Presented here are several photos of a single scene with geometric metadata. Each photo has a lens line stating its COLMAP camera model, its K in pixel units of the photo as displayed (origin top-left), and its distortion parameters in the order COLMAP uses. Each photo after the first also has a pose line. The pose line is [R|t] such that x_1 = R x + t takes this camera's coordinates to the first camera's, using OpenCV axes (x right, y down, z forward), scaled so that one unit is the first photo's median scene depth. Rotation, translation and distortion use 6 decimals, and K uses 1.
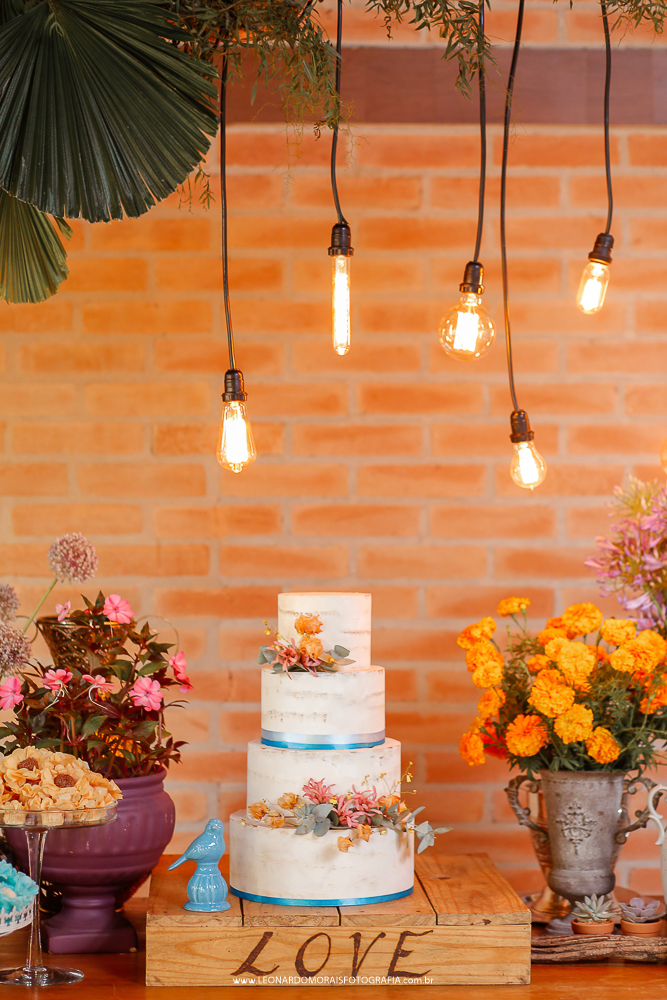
lens RADIAL K [[2438.6, 0, 333.5], [0, 2438.6, 500.0], [0, 0, 1]] dist [-0.092085, -0.536807]
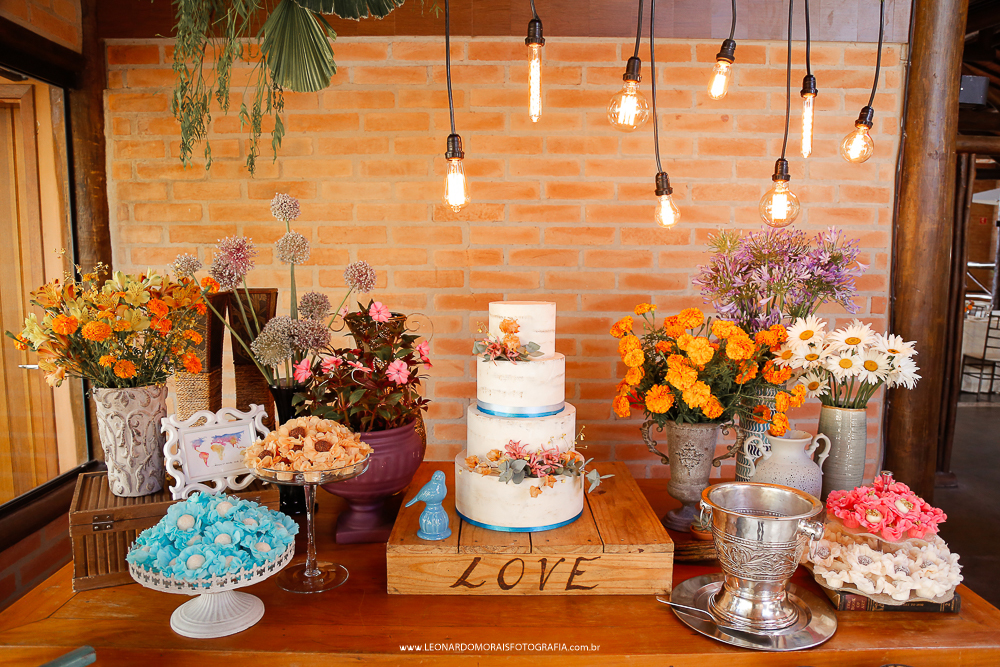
lens RADIAL K [[768.7, 0, 516.0], [0, 768.7, 344.7], [0, 0, 1]] dist [-0.126503, 0.096581]
pose [[0.999689, 0.006481, -0.024091, 0.003555], [-0.003838, 0.994122, 0.108199, 0.015009], [0.024651, -0.108073, 0.993837, 0.564153]]
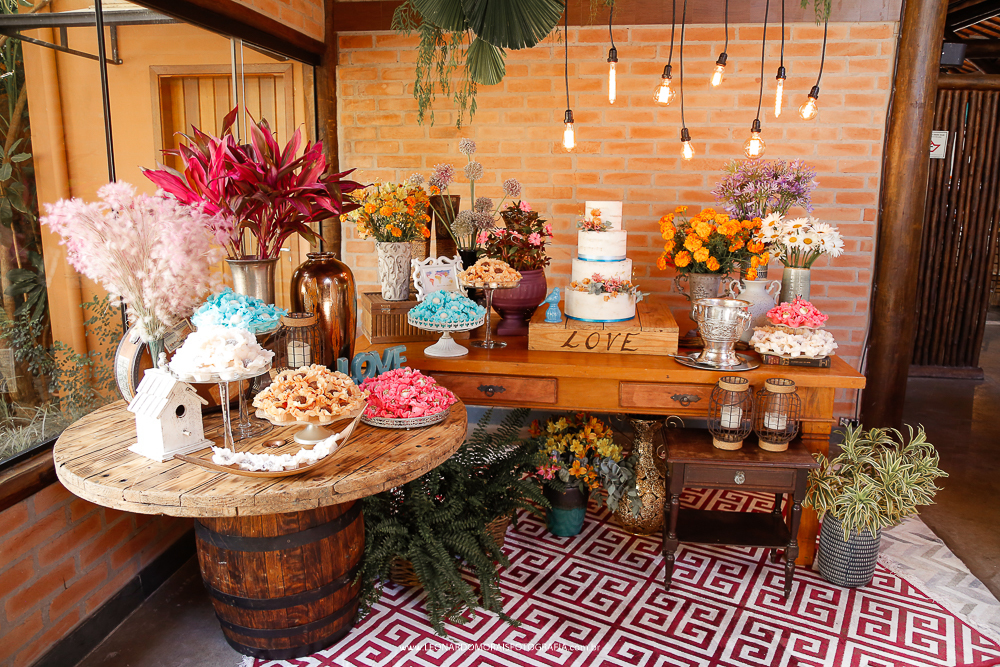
lens RADIAL K [[753.5, 0, 500.0], [0, 753.5, 333.5], [0, 0, 1]] dist [-0.100686, 0.085261]
pose [[0.982632, 0.042194, -0.180701, 0.037423], [-0.006916, 0.981456, 0.191565, 0.025110], [0.185433, -0.186988, 0.964702, 0.196736]]
